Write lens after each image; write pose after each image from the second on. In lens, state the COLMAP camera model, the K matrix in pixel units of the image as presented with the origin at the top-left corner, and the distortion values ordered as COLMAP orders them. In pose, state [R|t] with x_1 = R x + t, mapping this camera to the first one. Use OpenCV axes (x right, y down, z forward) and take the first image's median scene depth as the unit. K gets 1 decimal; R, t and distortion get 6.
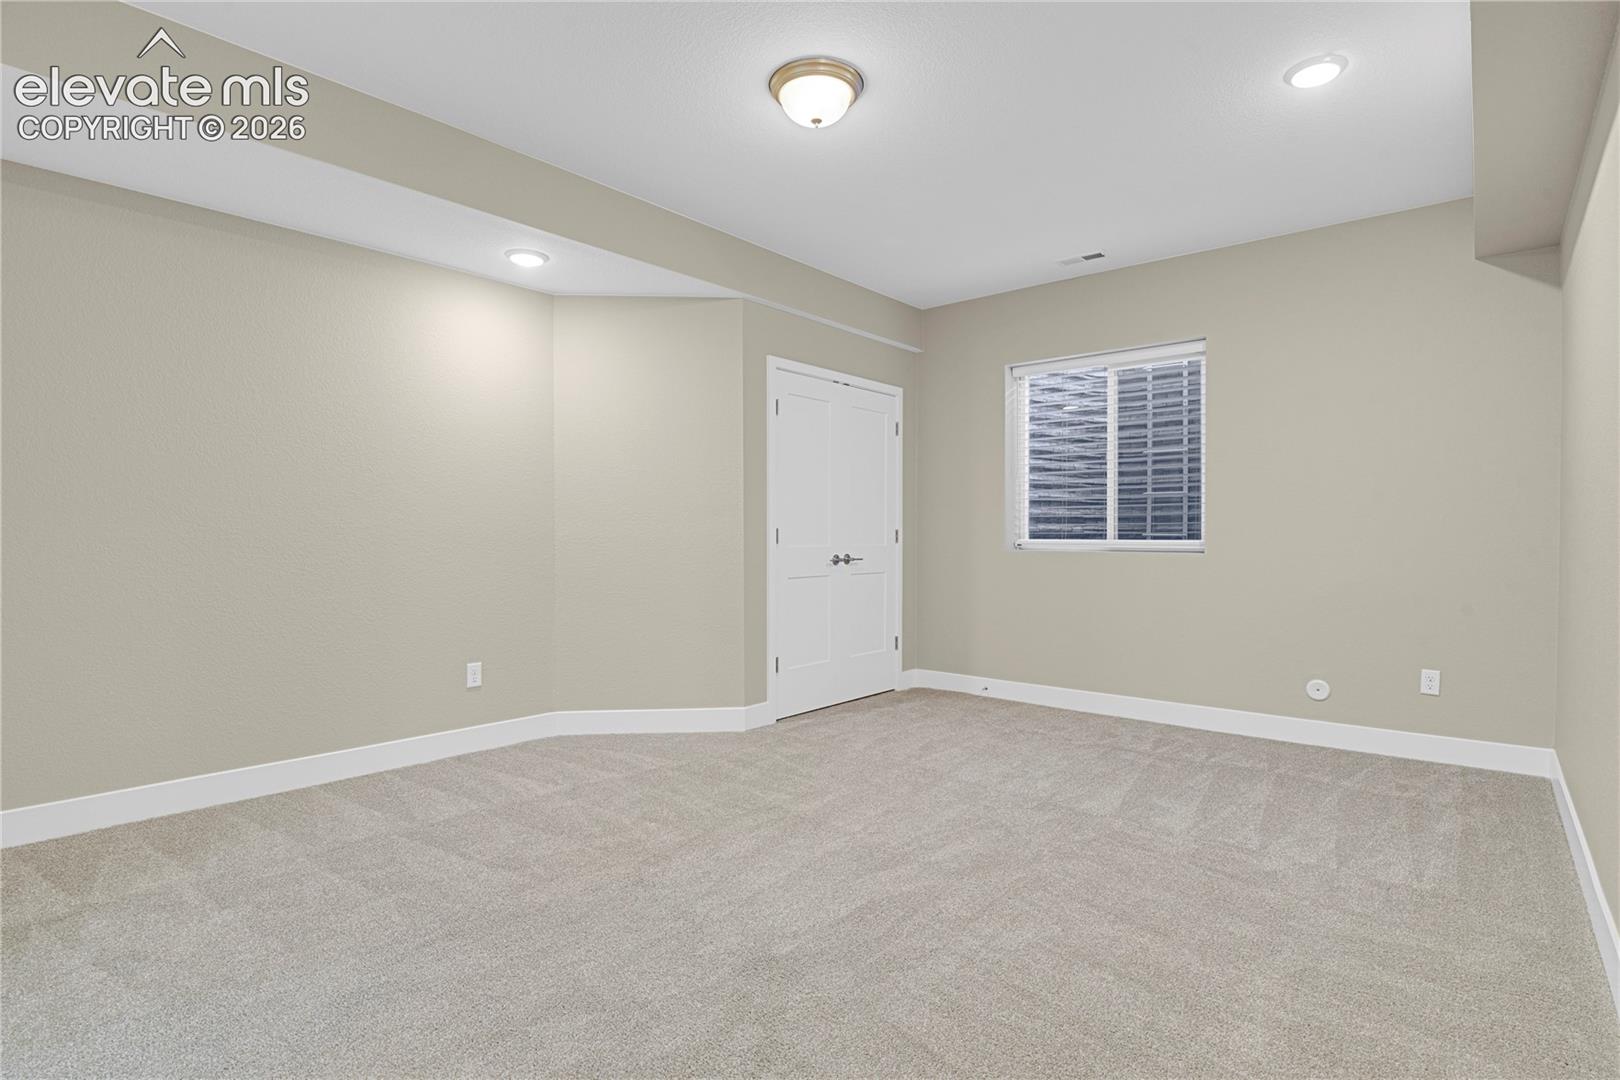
lens RADIAL K [[805.7, 0, 819.9], [0, 805.7, 545.8], [0, 0, 1]] dist [0.000614, -0.000398]
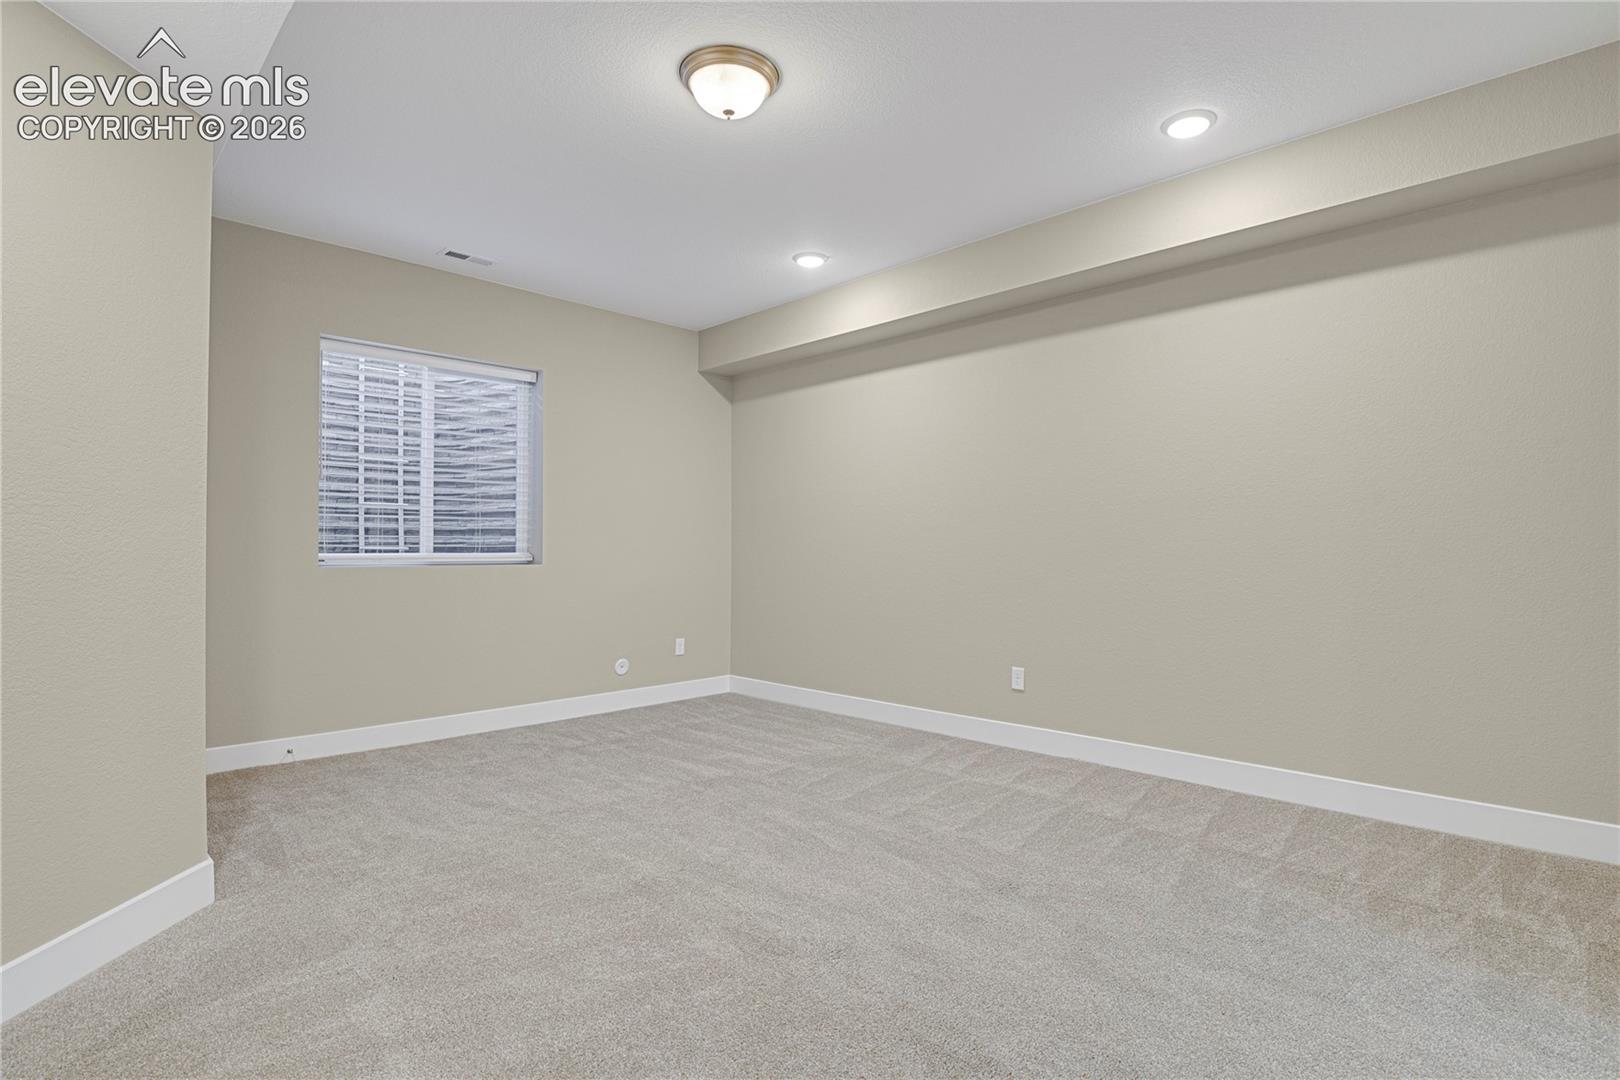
lens RADIAL K [[805.7, 0, 819.9], [0, 805.7, 545.8], [0, 0, 1]] dist [0.000614, -0.000398]
pose [[0.071009, 0.004657, 0.997465, -0.558993], [0.014241, 0.999882, -0.005682, -0.004300], [-0.997374, 0.014609, 0.070934, 0.493629]]
